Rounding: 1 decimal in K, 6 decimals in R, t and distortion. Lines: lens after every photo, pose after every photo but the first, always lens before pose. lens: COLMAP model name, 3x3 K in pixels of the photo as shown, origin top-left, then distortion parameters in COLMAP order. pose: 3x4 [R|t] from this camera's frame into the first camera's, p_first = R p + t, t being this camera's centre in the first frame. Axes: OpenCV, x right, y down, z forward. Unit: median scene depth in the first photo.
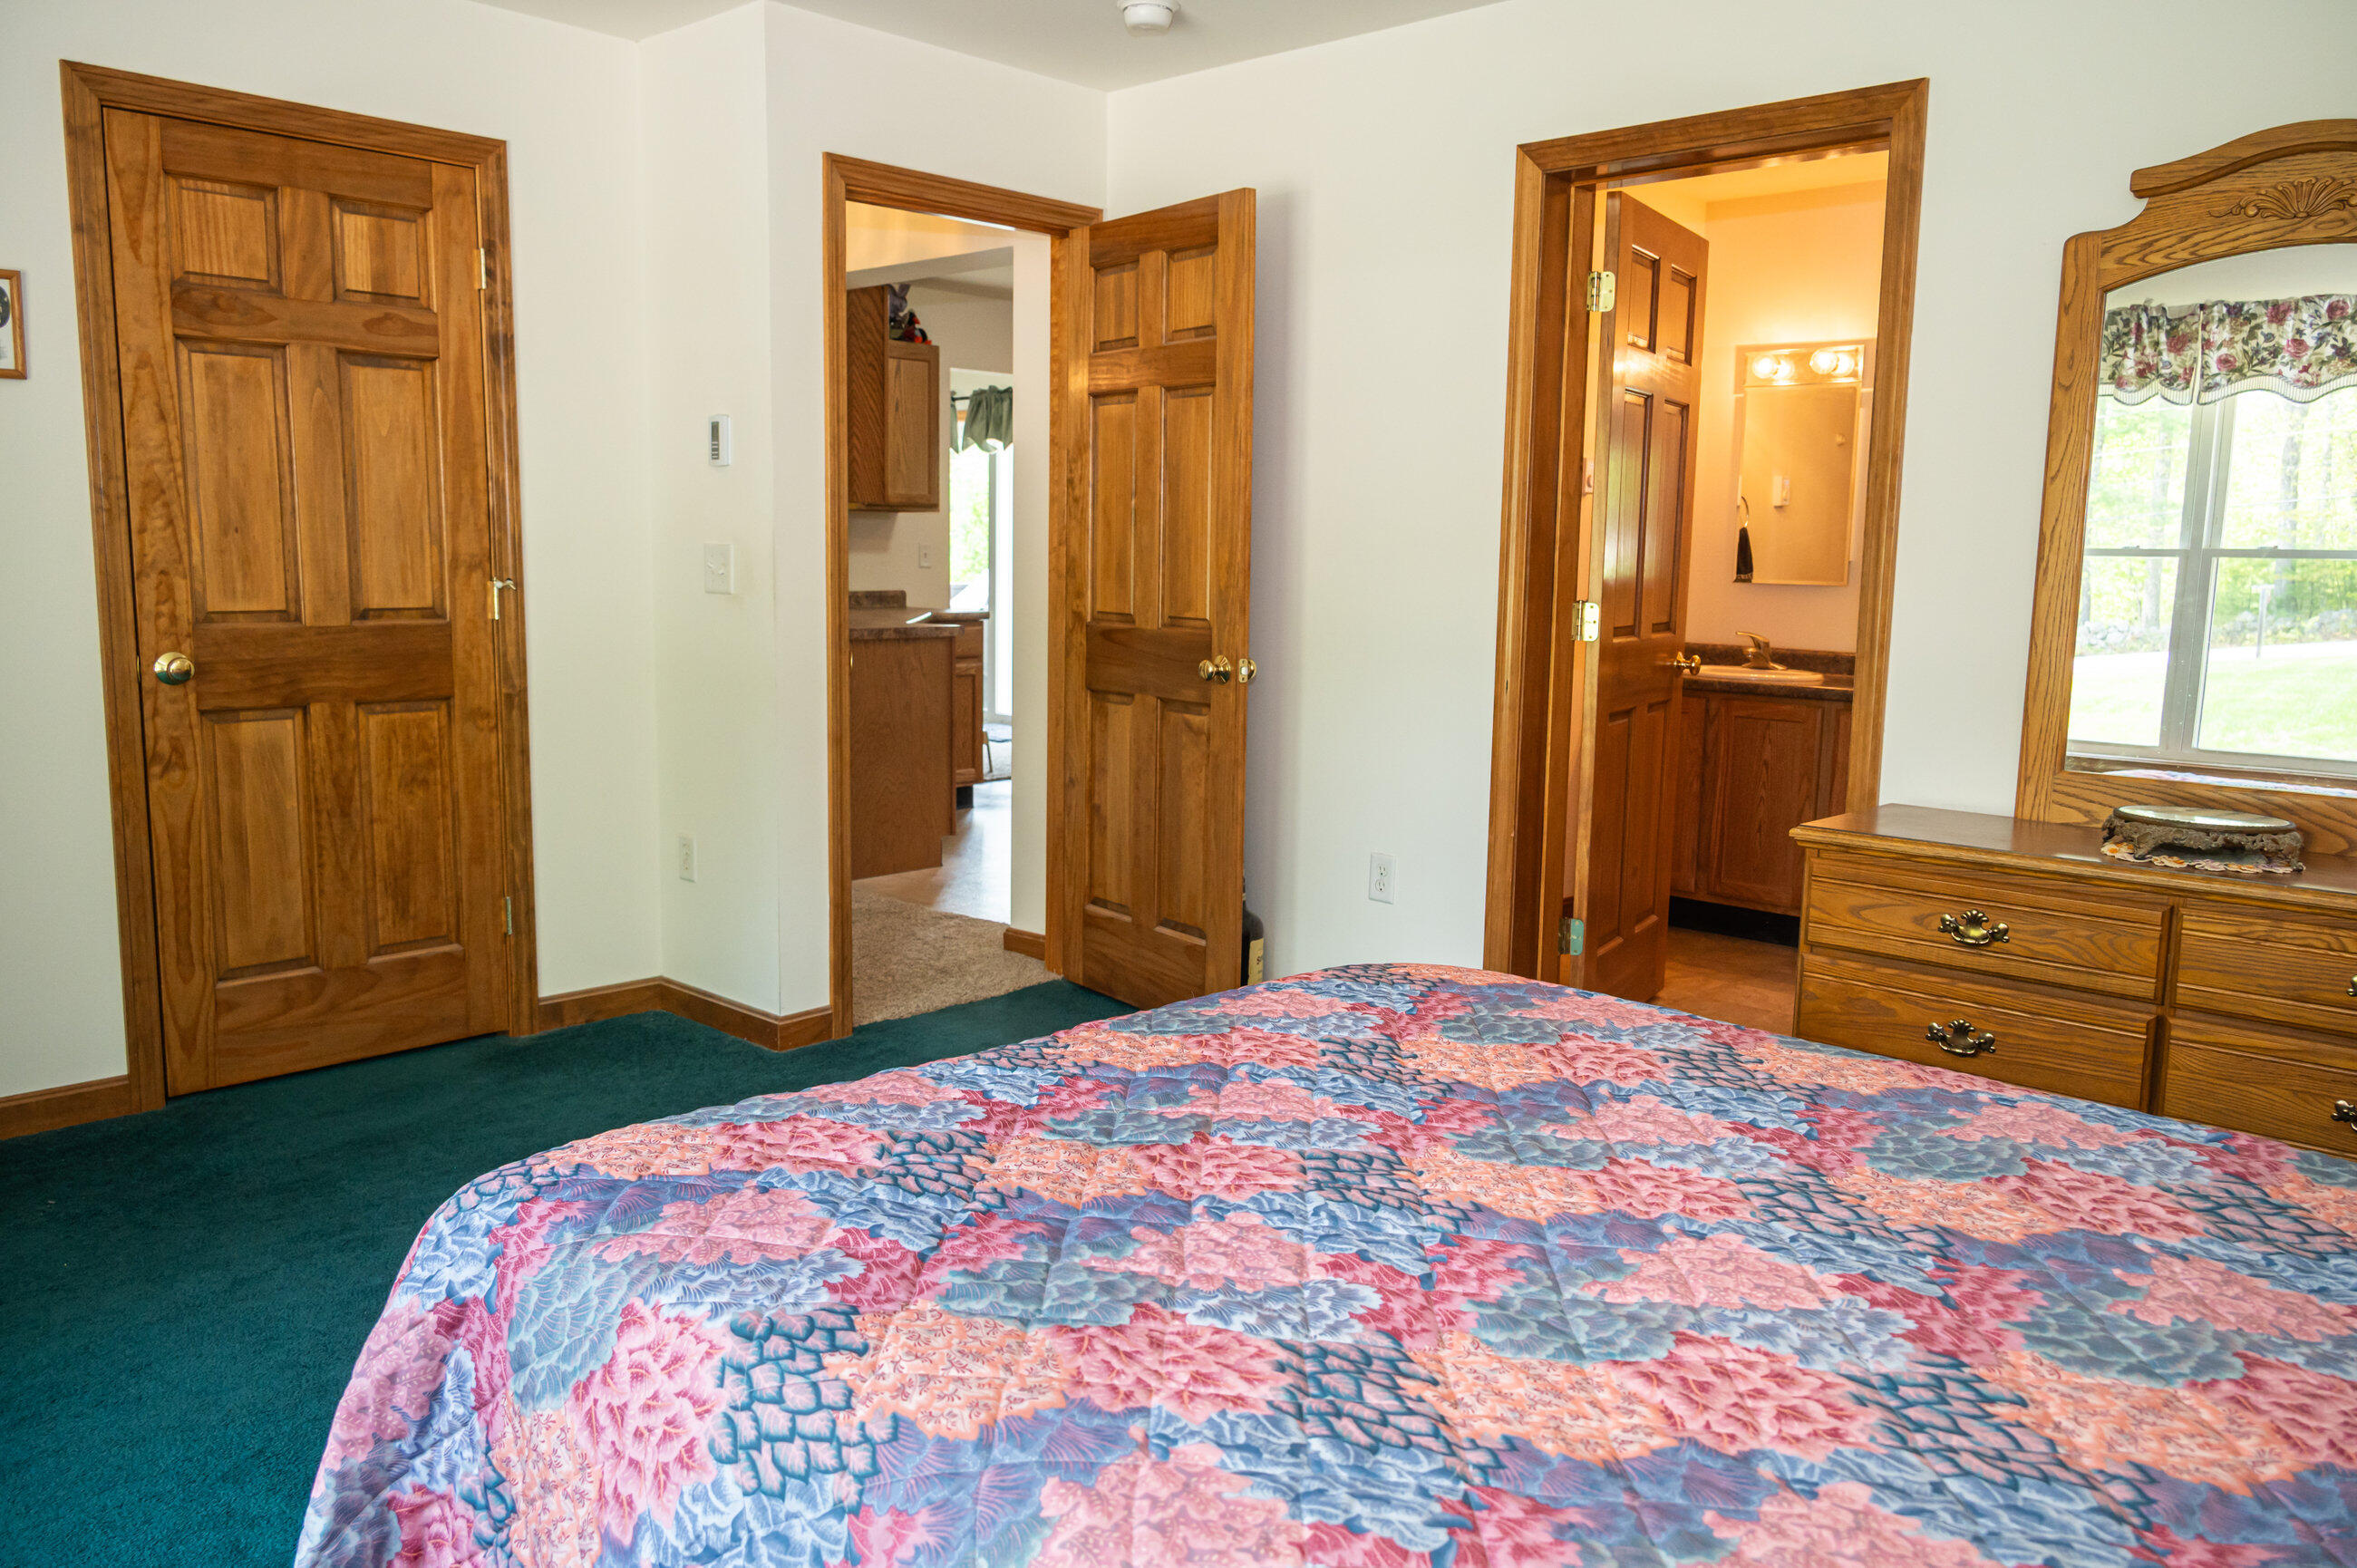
lens RADIAL K [[1772.8, 0, 1178.9], [0, 1772.8, 788.3], [0, 0, 1]] dist [0.004484, -0.006731]
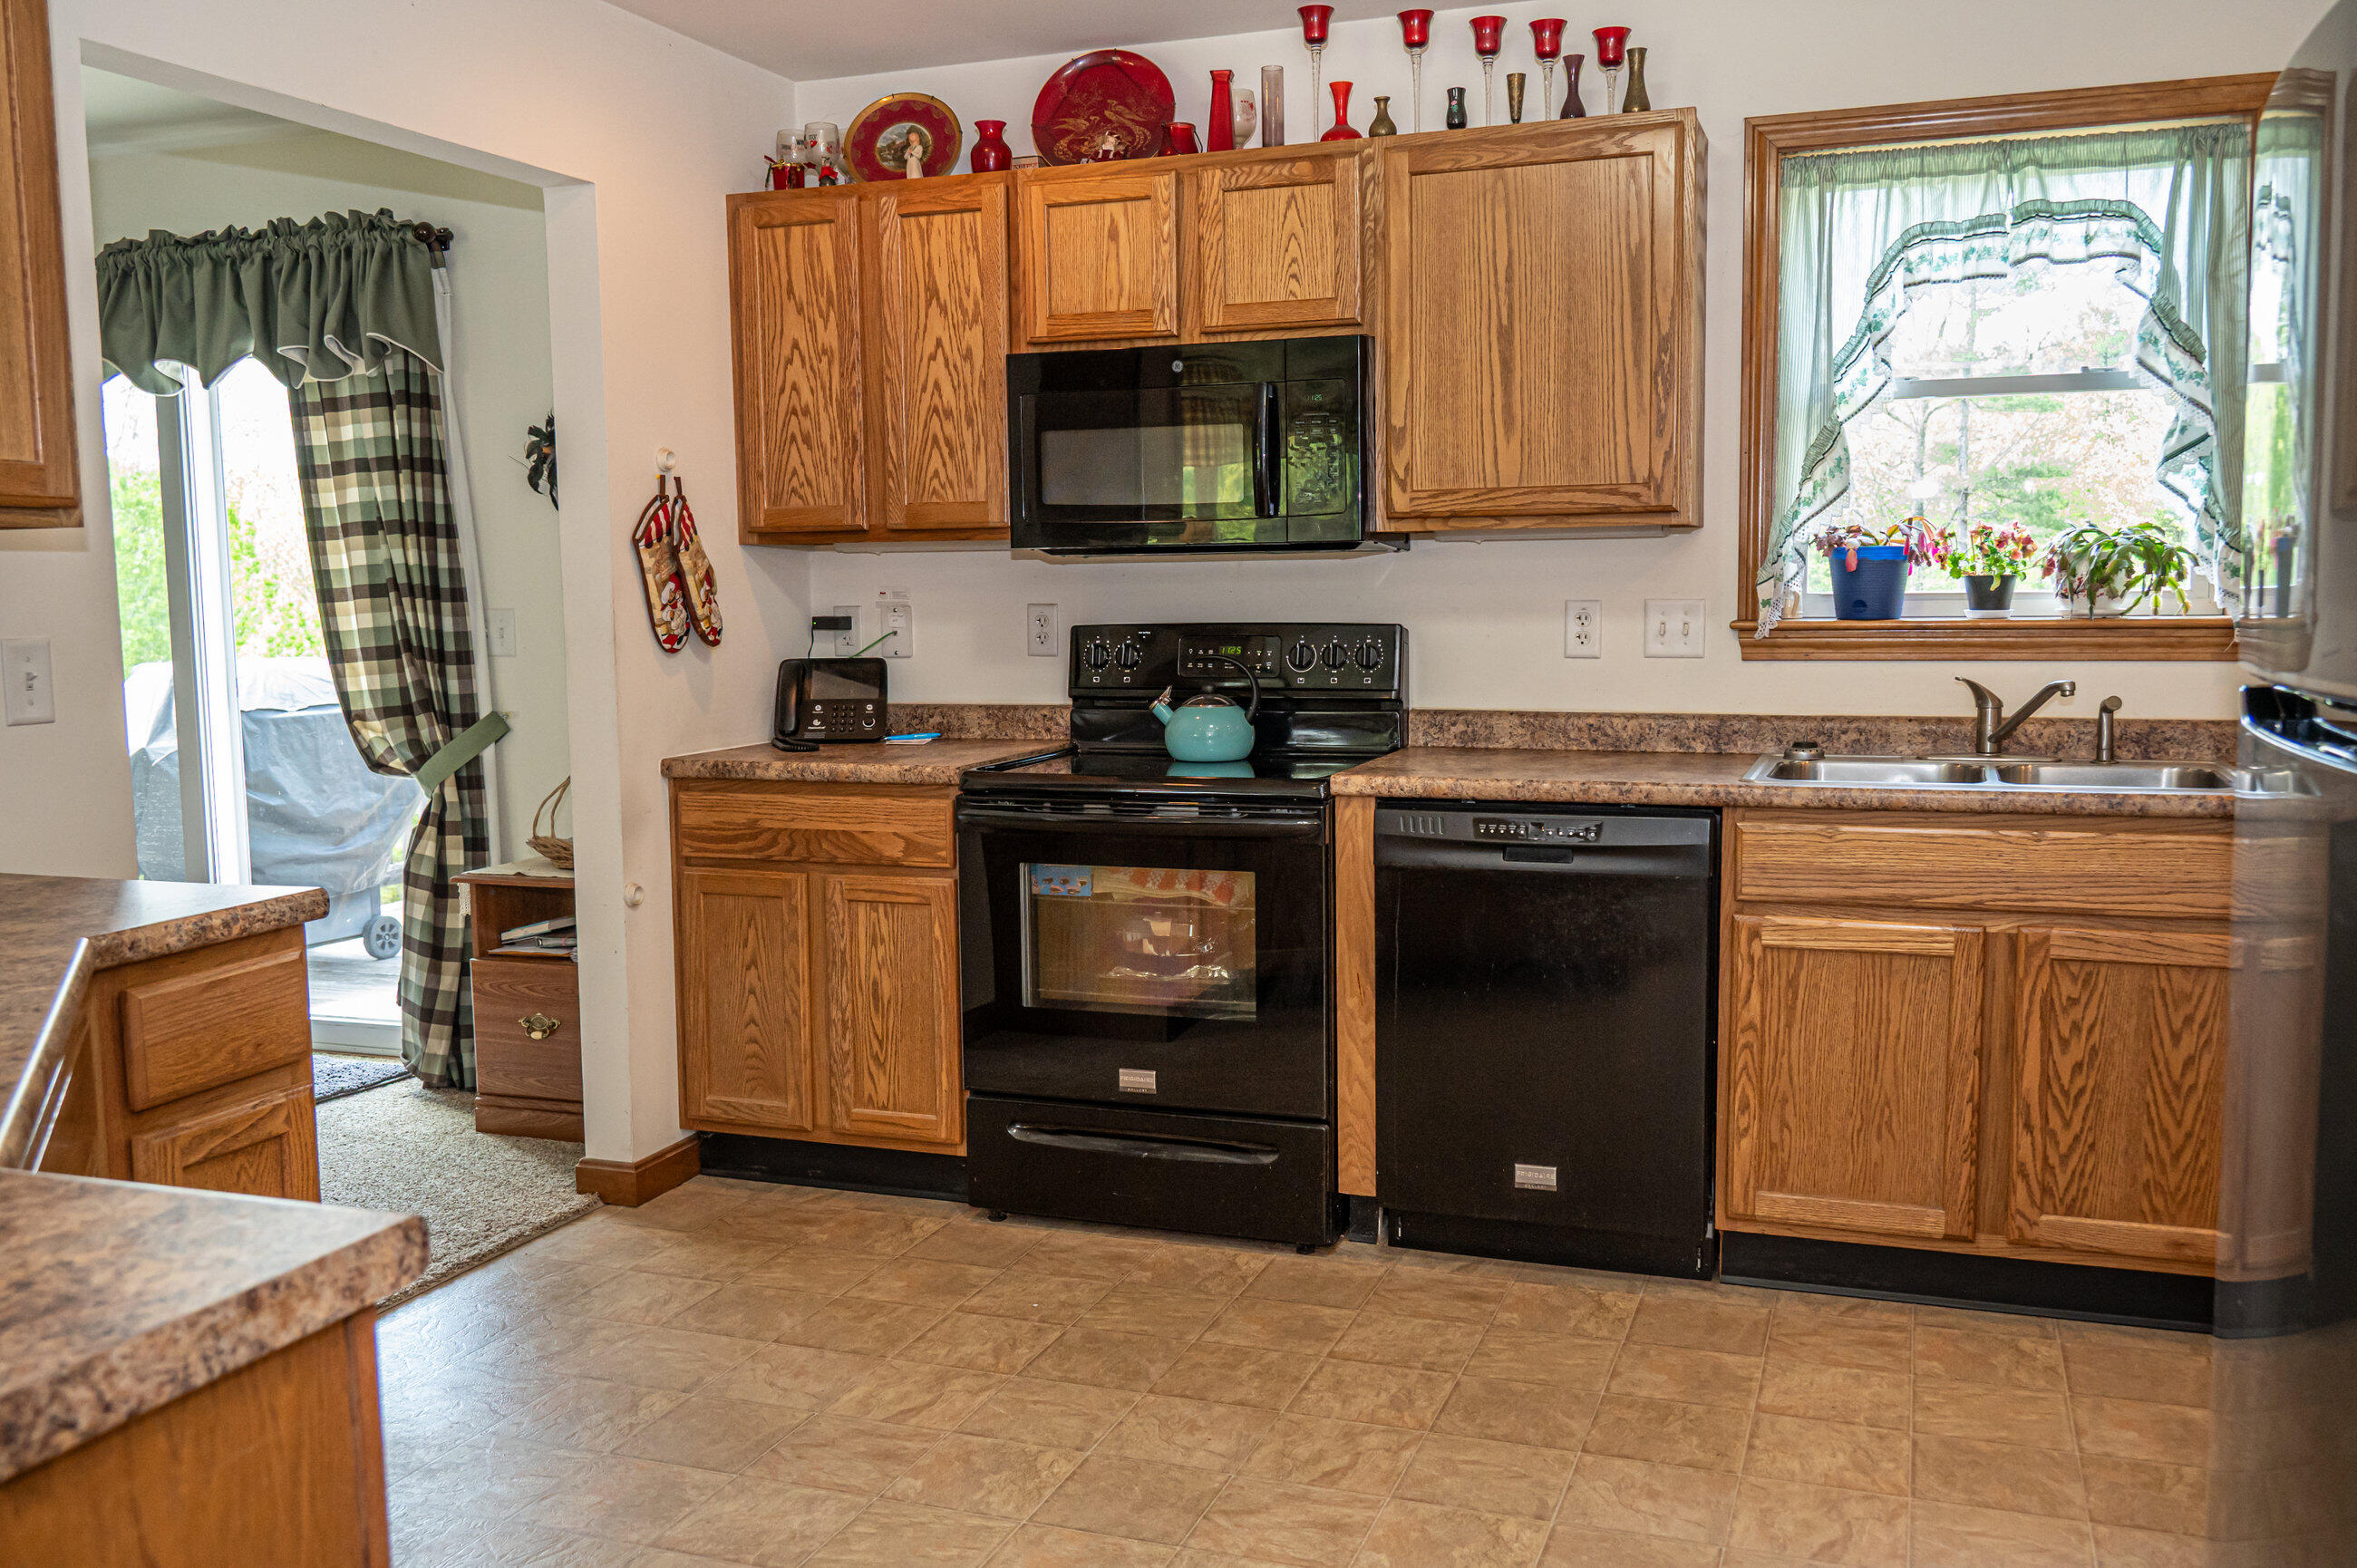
lens RADIAL K [[2034.5, 0, 1178.5], [0, 2034.5, 784.0], [0, 0, 1]] dist [-0.004057, -0.003184]
pose [[0.921561, -0.068231, 0.382191, -0.254038], [0.081402, 0.996512, -0.018378, -0.246417], [-0.379604, 0.048048, 0.923901, 1.628380]]
